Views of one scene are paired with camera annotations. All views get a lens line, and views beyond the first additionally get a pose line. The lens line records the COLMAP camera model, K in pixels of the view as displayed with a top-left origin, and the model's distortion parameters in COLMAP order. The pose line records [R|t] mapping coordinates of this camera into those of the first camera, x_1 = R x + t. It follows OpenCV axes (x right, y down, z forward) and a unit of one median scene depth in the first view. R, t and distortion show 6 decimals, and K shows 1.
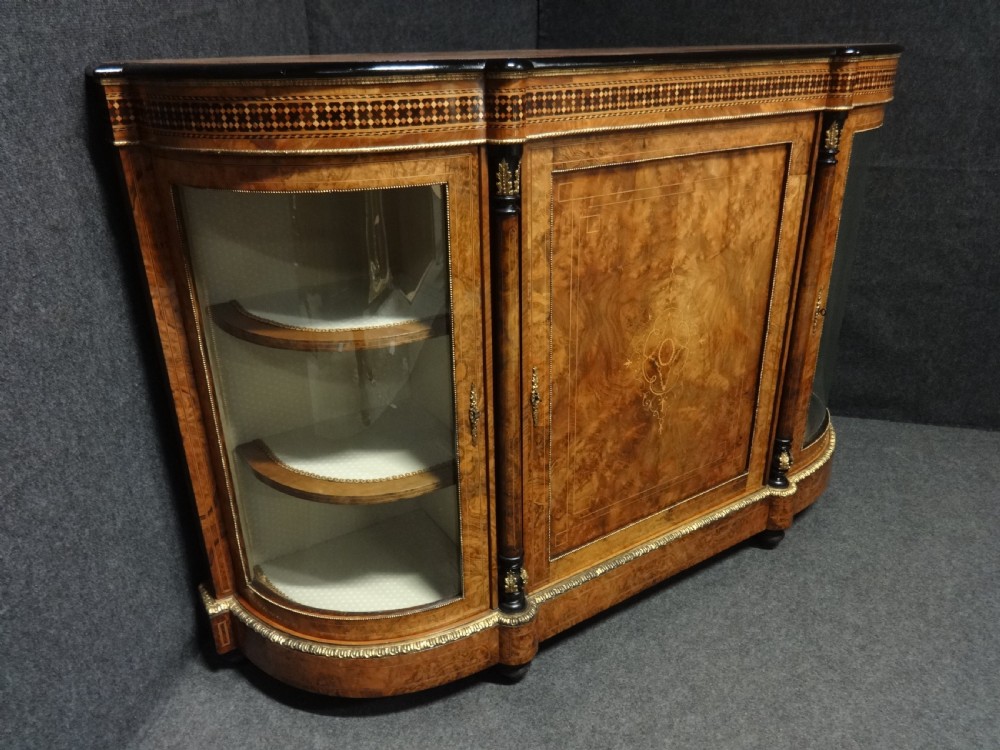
lens RADIAL K [[740.4, 0, 496.2], [0, 740.4, 371.4], [0, 0, 1]] dist [-0.004757, -0.001494]
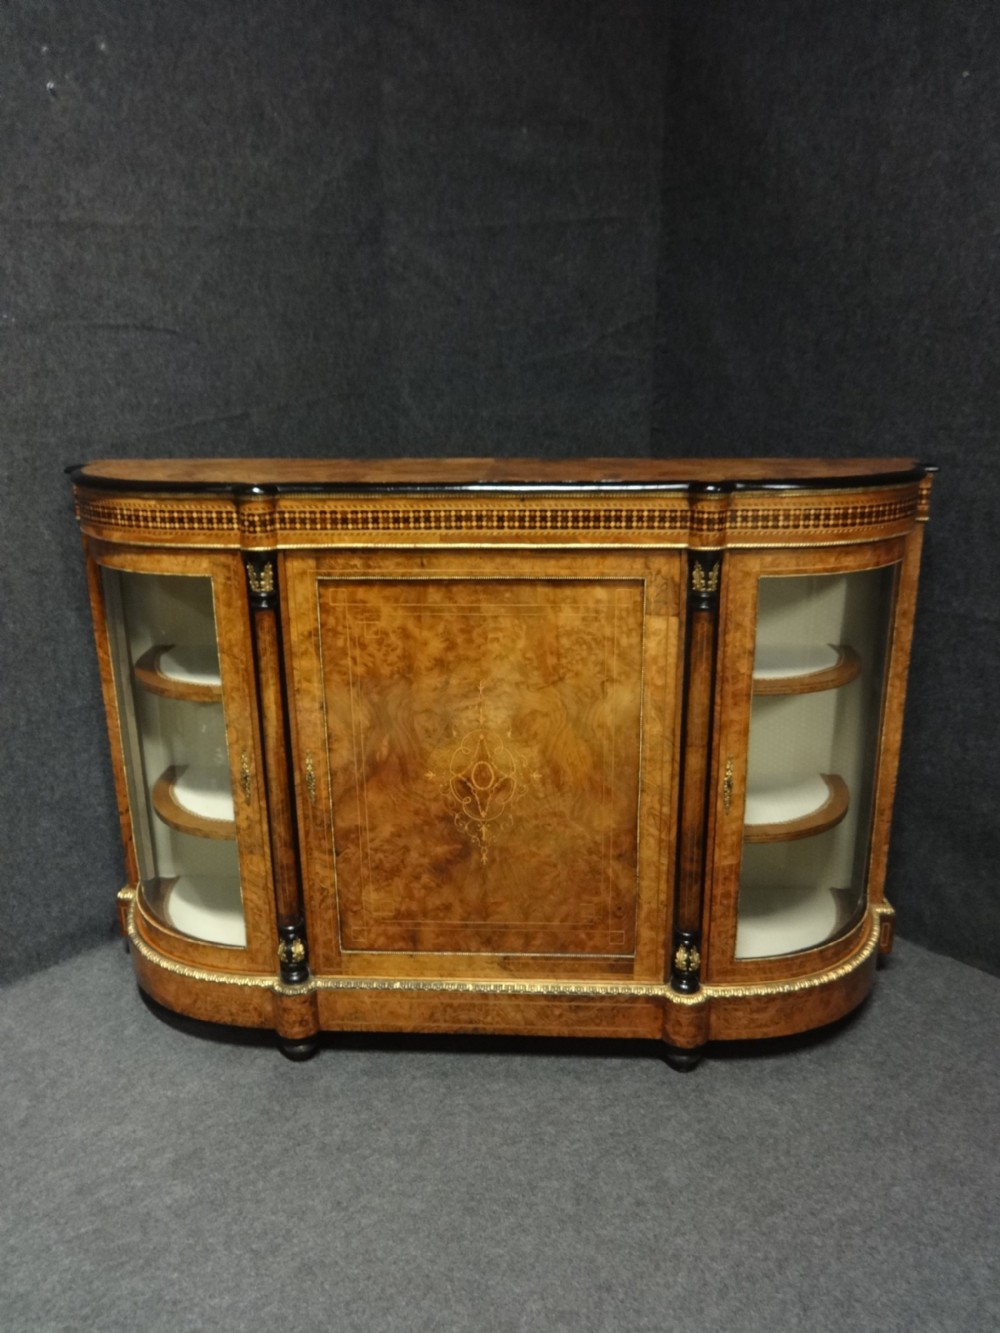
lens RADIAL K [[982.4, 0, 500.6], [0, 982.4, 669.9], [0, 0, 1]] dist [-0.009303, 0.000539]
pose [[0.814449, 0.179281, -0.551844, 1.027832], [-0.241777, 0.969427, -0.041887, -0.123663], [0.527463, 0.167538, 0.832895, -0.064709]]
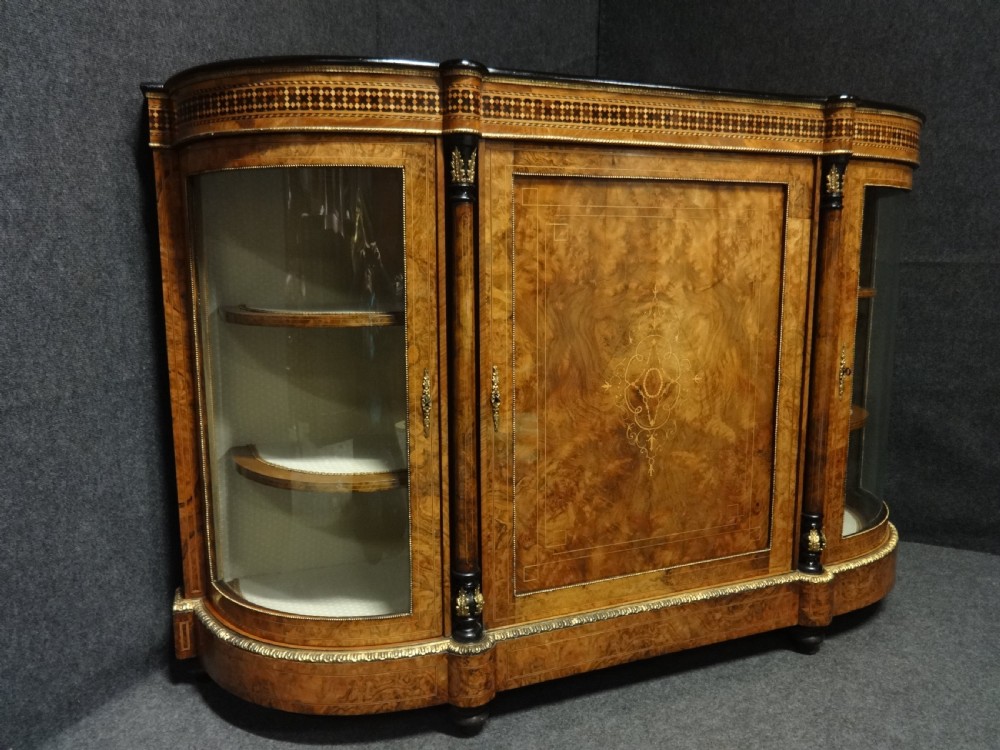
lens RADIAL K [[740.4, 0, 496.2], [0, 740.4, 371.4], [0, 0, 1]] dist [-0.004757, -0.001494]
pose [[0.978533, 0.046874, -0.200691, 0.249582], [-0.097265, 0.963557, -0.249194, 0.246439], [0.181696, 0.263365, 0.947431, 0.049634]]
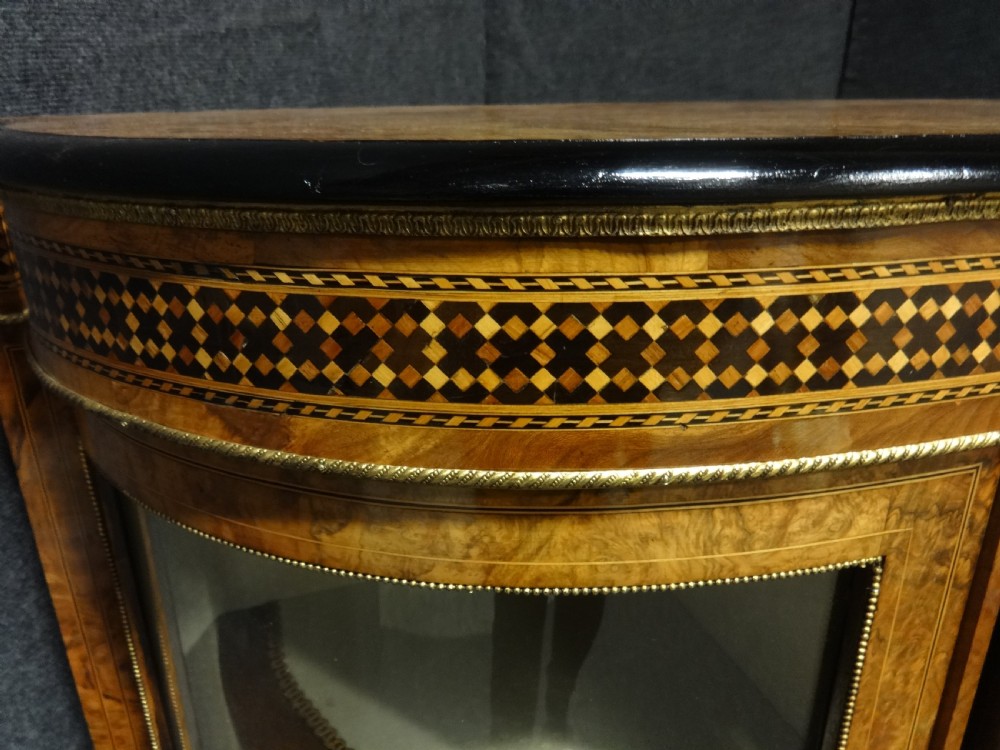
lens RADIAL K [[740.0, 0, 503.4], [0, 740.0, 376.7], [0, 0, 1]] dist [-0.006865, -0.003267]
pose [[0.975574, 0.083984, -0.202983, -0.127547], [-0.093758, 0.994830, -0.039010, -0.245865], [0.198658, 0.057089, 0.978405, 0.568901]]
